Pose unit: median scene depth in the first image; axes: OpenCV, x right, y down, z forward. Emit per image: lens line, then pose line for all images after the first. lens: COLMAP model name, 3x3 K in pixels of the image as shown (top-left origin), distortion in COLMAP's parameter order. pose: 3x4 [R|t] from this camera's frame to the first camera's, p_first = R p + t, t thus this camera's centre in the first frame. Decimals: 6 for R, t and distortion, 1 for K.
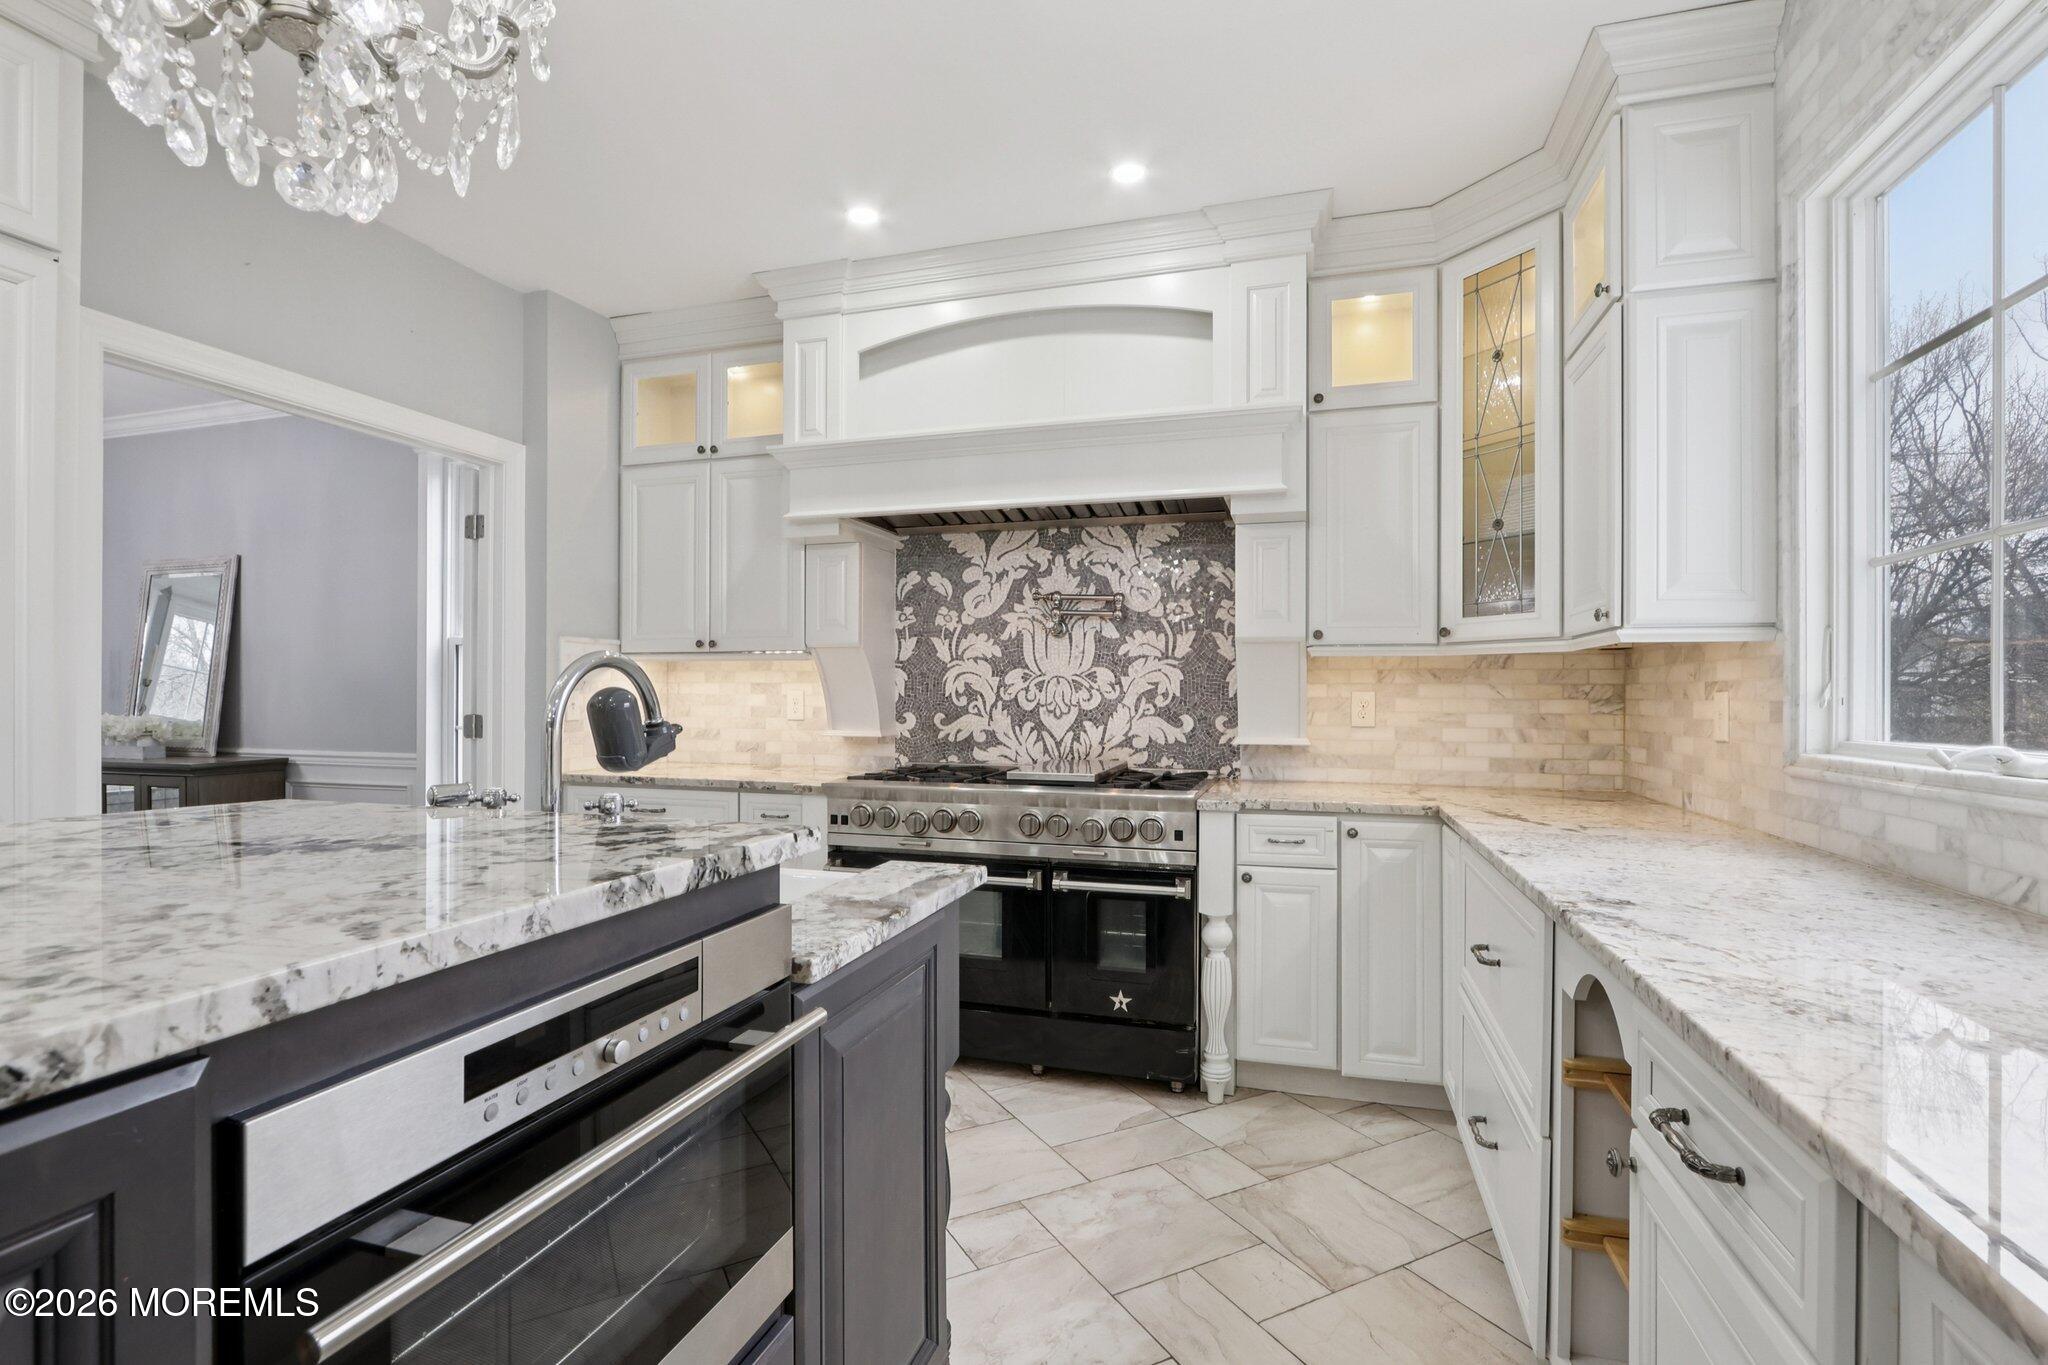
lens RADIAL K [[950.8, 0, 1015.4], [0, 950.8, 693.3], [0, 0, 1]] dist [-0.015003, -0.000125]
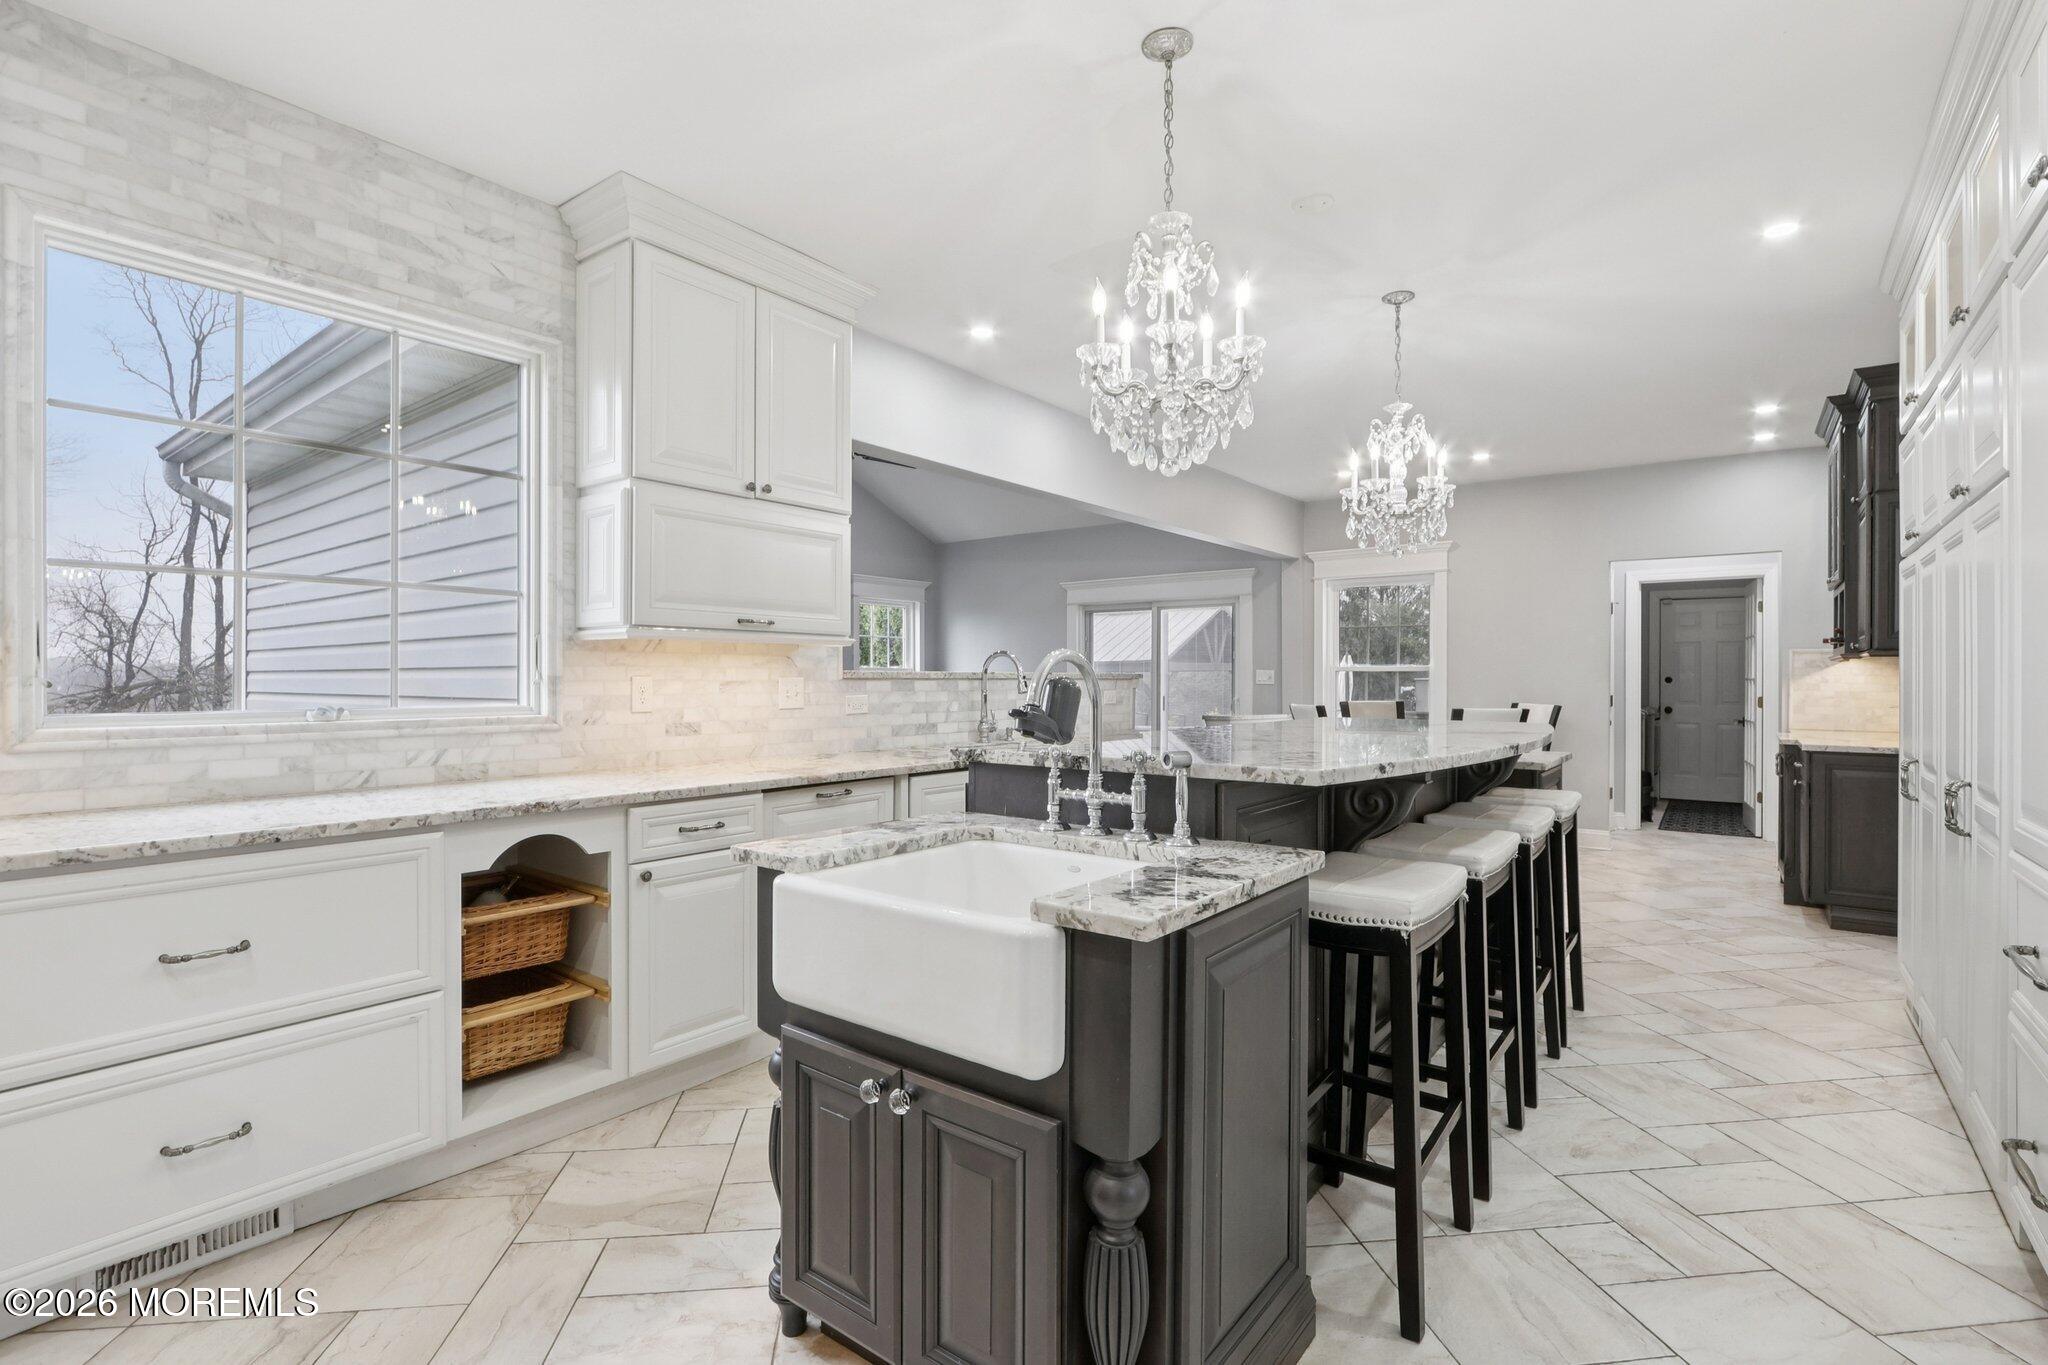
lens RADIAL K [[950.1, 0, 1010.2], [0, 950.1, 679.1], [0, 0, 1]] dist [-0.012132, 0.001061]
pose [[-0.931116, -0.005410, 0.364683, -0.326624], [-0.005563, 0.999984, 0.000631, -0.000467], [-0.364681, -0.001441, -0.931131, 0.875914]]
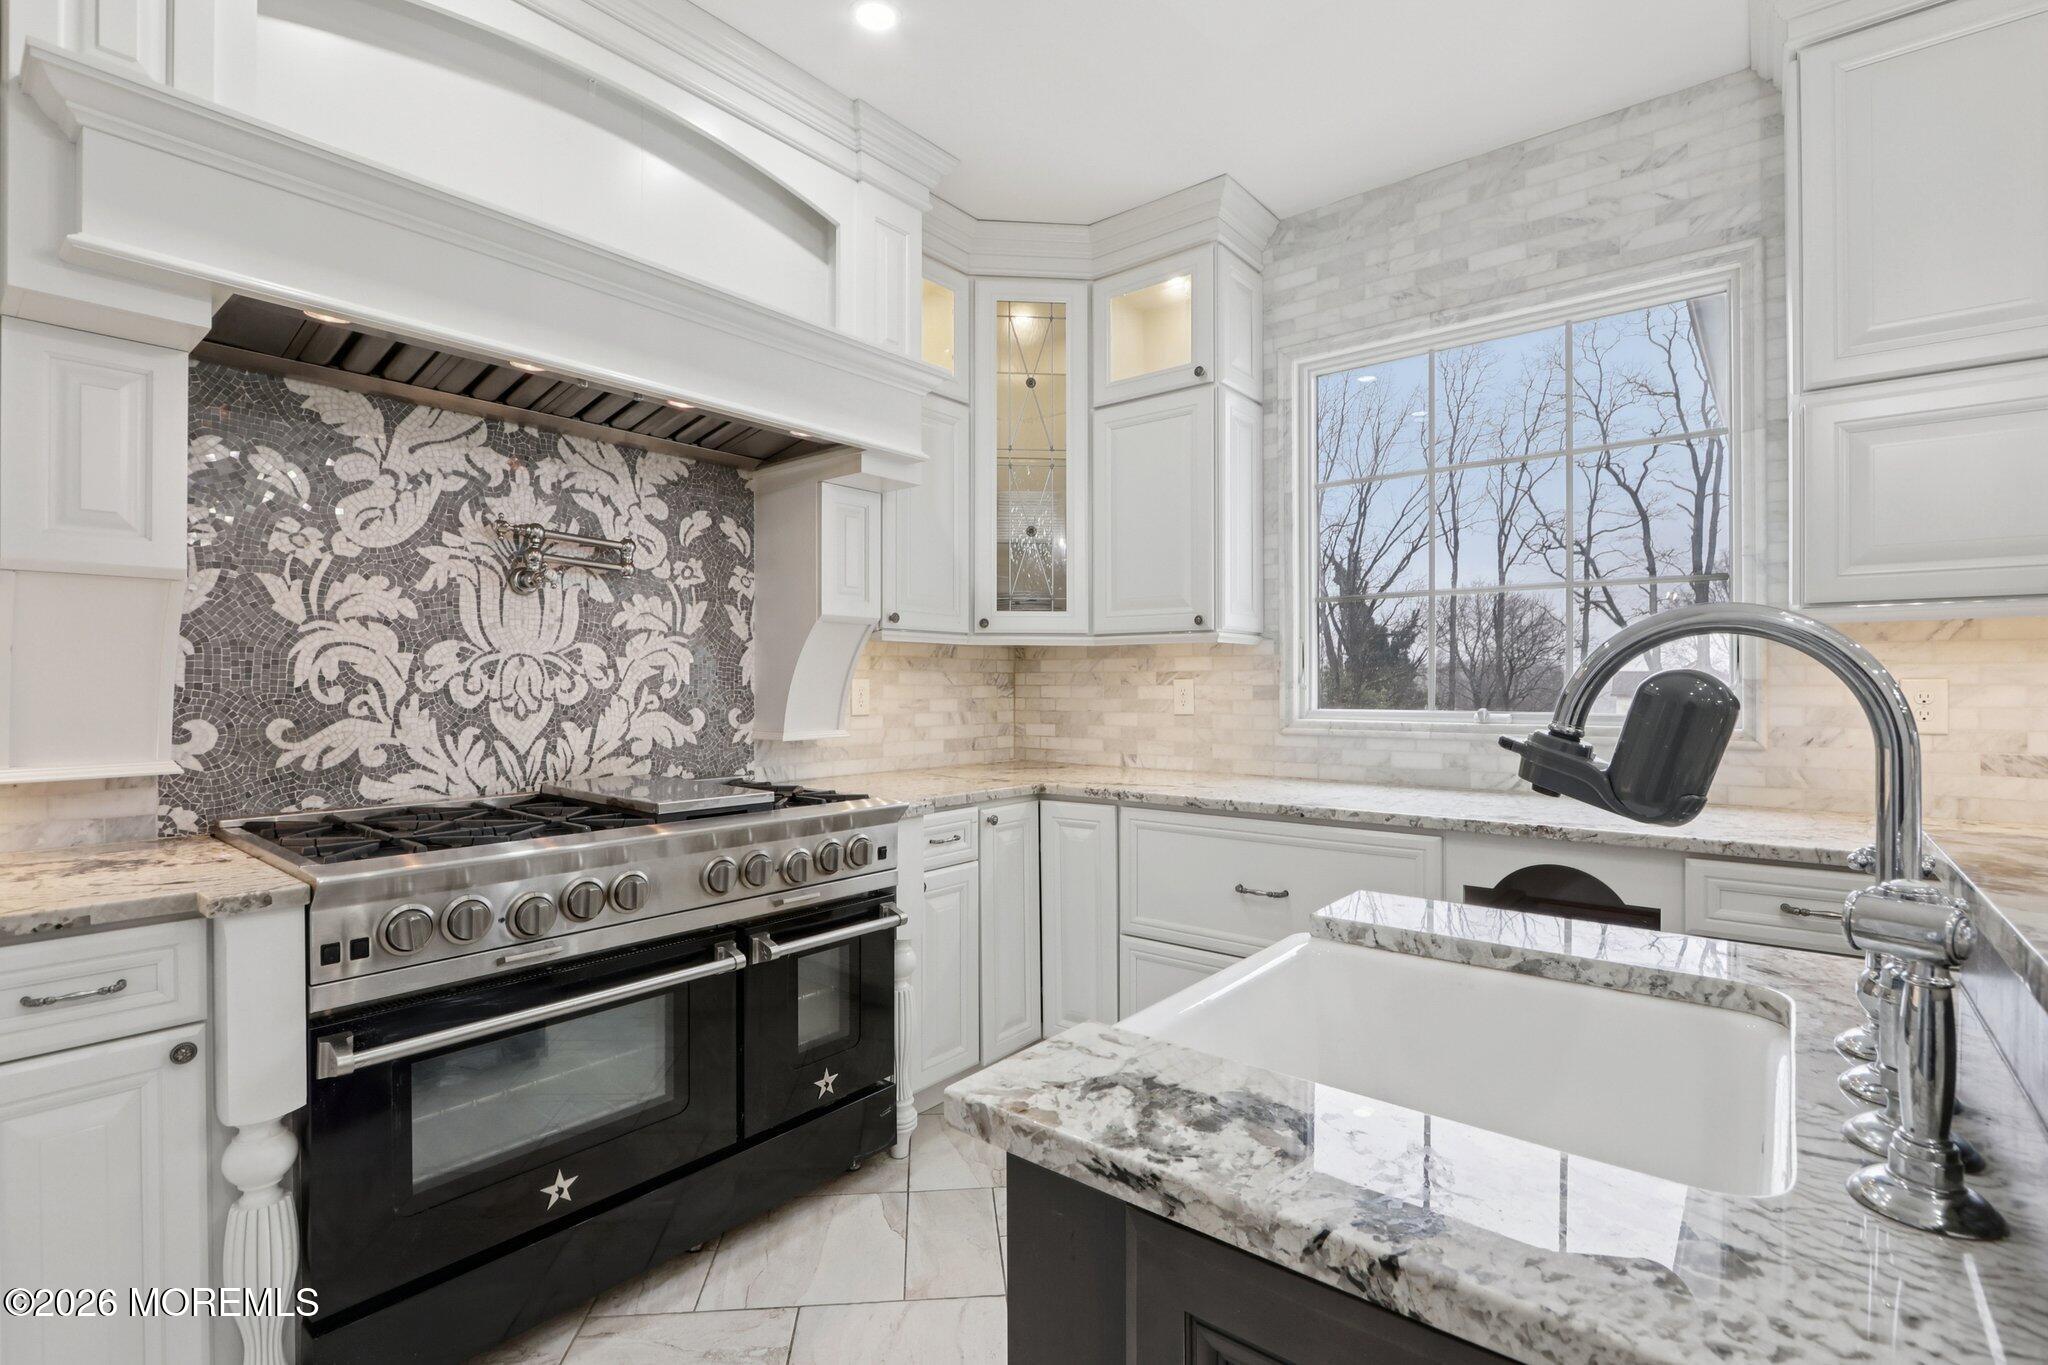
lens RADIAL K [[950.1, 0, 1010.2], [0, 950.1, 679.1], [0, 0, 1]] dist [-0.012132, 0.001061]
pose [[0.386513, 0.000698, 0.922284, -0.429235], [0.000792, 0.999999, -0.001088, -0.000050], [-0.922284, 0.001151, 0.386512, 0.454855]]
